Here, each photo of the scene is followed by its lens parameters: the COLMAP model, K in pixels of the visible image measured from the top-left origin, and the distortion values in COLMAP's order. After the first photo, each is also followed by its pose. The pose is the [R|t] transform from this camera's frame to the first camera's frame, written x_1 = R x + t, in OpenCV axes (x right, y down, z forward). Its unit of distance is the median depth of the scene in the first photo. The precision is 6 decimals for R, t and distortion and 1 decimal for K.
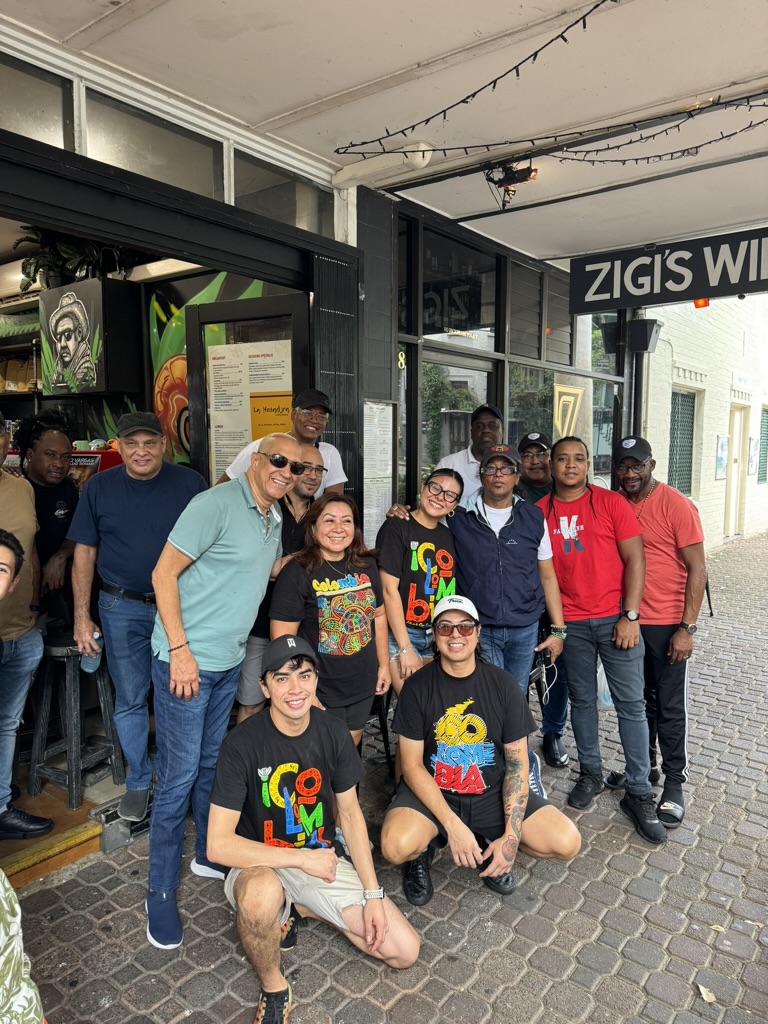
lens RADIAL K [[805.9, 0, 384.0], [0, 805.9, 512.0], [0, 0, 1]] dist [0.103003, 0.001219]
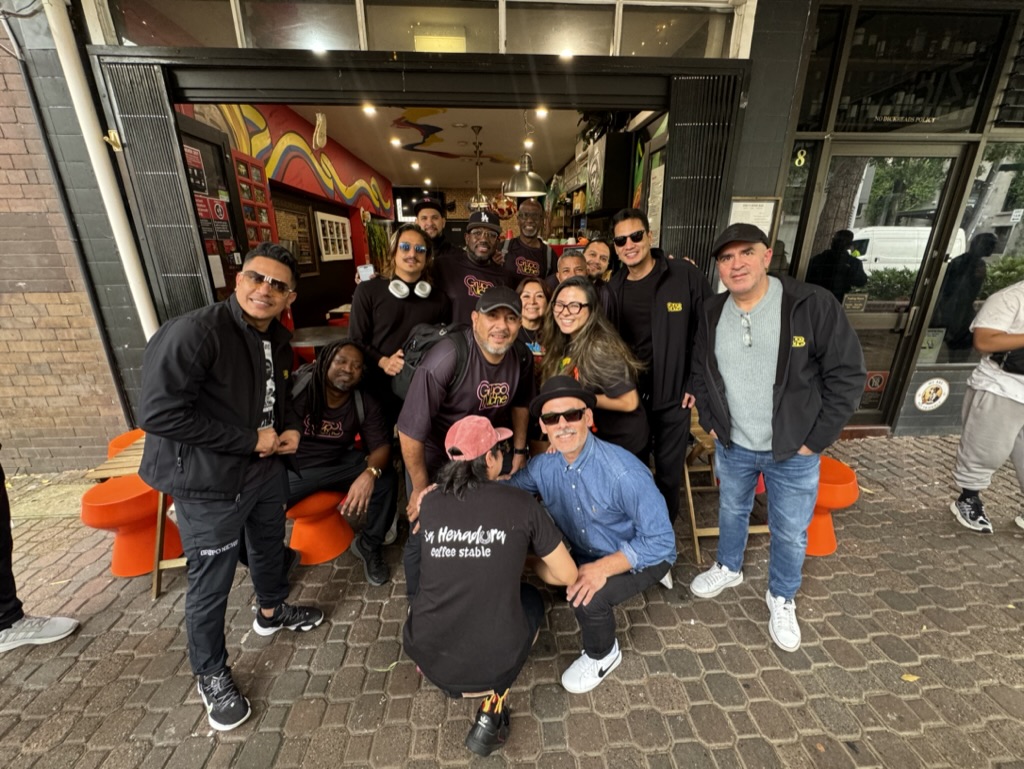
lens RADIAL K [[410.0, 0, 512.0], [0, 410.0, 384.5], [0, 0, 1]] dist [-0.000318, -0.000129]
pose [[0.658422, 0.231354, -0.716210, 0.268336], [-0.044715, 0.961928, 0.269620, -0.018558], [0.751320, -0.145498, 0.643699, 0.298581]]
